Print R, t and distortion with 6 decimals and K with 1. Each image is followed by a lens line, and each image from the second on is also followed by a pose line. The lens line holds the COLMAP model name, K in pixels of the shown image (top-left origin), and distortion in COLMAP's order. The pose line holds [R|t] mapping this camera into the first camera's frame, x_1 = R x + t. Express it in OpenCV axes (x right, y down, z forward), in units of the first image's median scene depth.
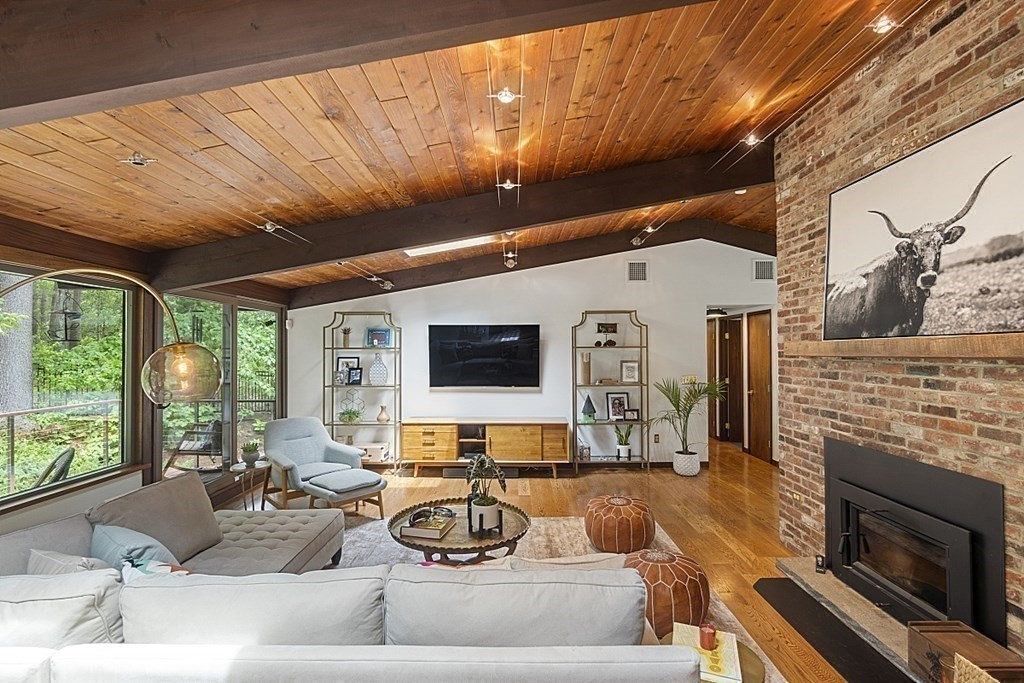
lens RADIAL K [[479.6, 0, 512.9], [0, 479.6, 343.1], [0, 0, 1]] dist [-0.001002, -0.000001]
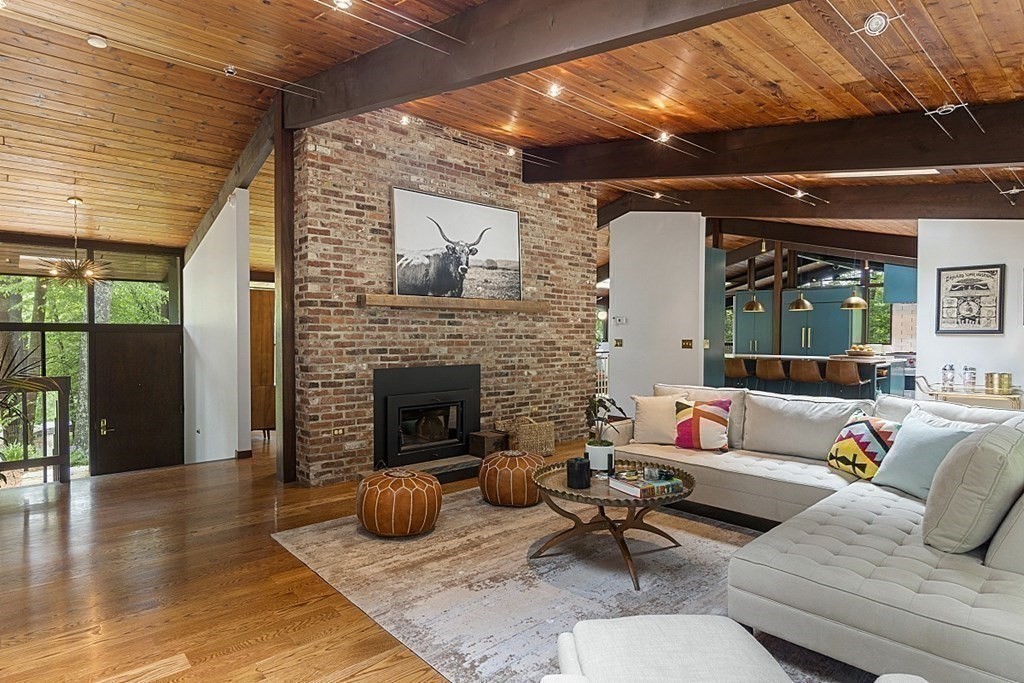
lens RADIAL K [[552.5, 0, 510.4], [0, 552.5, 339.2], [0, 0, 1]] dist [-0.004998, -0.001952]
pose [[-0.669250, -0.006743, 0.743007, -0.651376], [-0.012233, 0.999923, -0.001944, 0.106654], [-0.742937, -0.010390, -0.669281, 1.620725]]
